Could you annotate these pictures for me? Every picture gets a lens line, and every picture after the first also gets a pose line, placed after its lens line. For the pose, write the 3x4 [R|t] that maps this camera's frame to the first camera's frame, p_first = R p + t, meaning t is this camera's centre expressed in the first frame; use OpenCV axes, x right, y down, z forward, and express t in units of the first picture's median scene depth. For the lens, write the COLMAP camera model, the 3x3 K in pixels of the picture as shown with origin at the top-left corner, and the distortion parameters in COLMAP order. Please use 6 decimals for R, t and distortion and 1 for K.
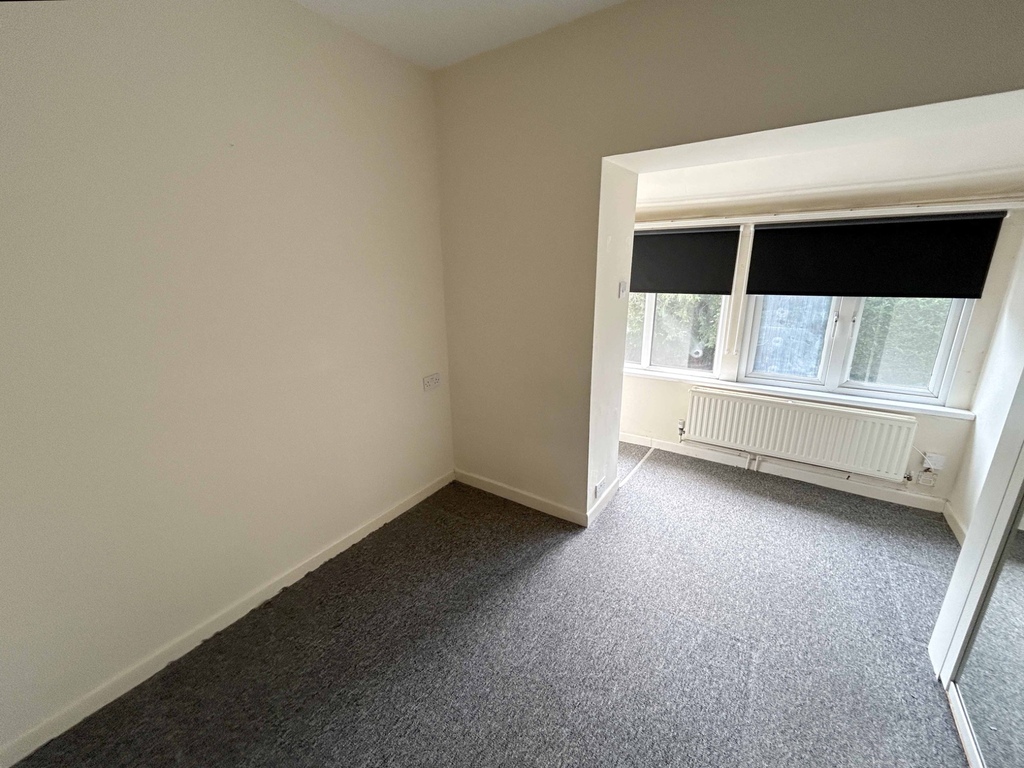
lens RADIAL K [[413.2, 0, 511.6], [0, 413.2, 385.4], [0, 0, 1]] dist [0.000162, 0.000296]
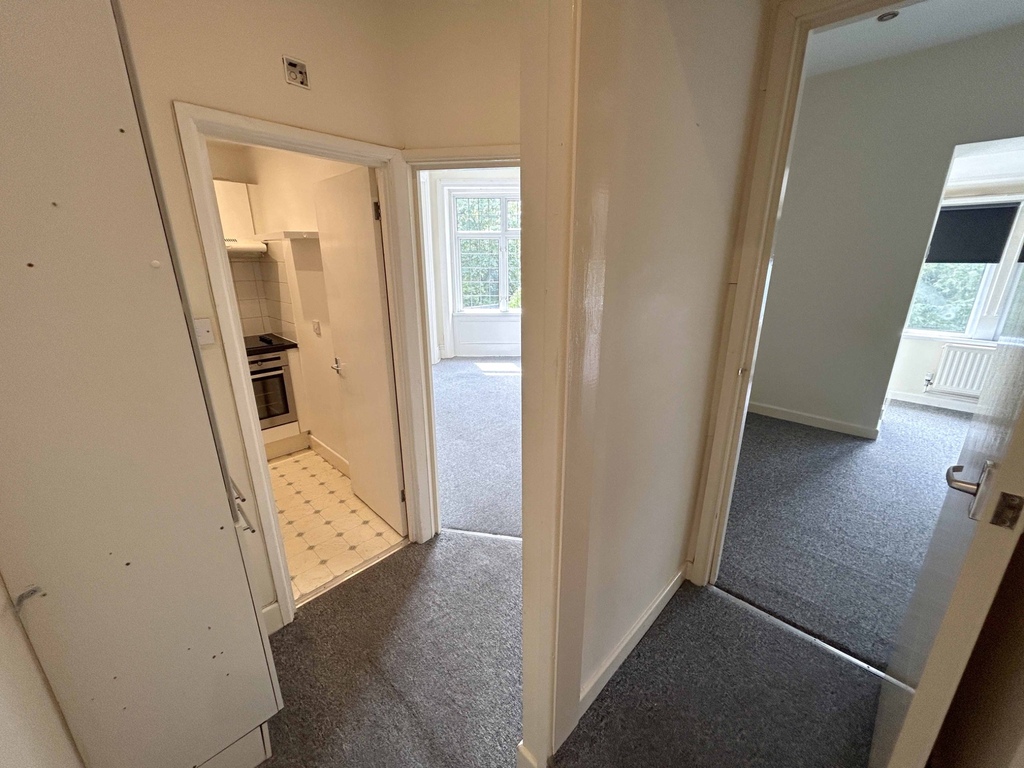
lens RADIAL K [[398.5, 0, 516.0], [0, 398.5, 385.2], [0, 0, 1]] dist [0.001492, 0.000212]
pose [[0.984846, 0.063892, -0.161236, -0.593173], [-0.061059, 0.997881, 0.022471, 0.176729], [0.162330, -0.012285, 0.986660, -0.321306]]
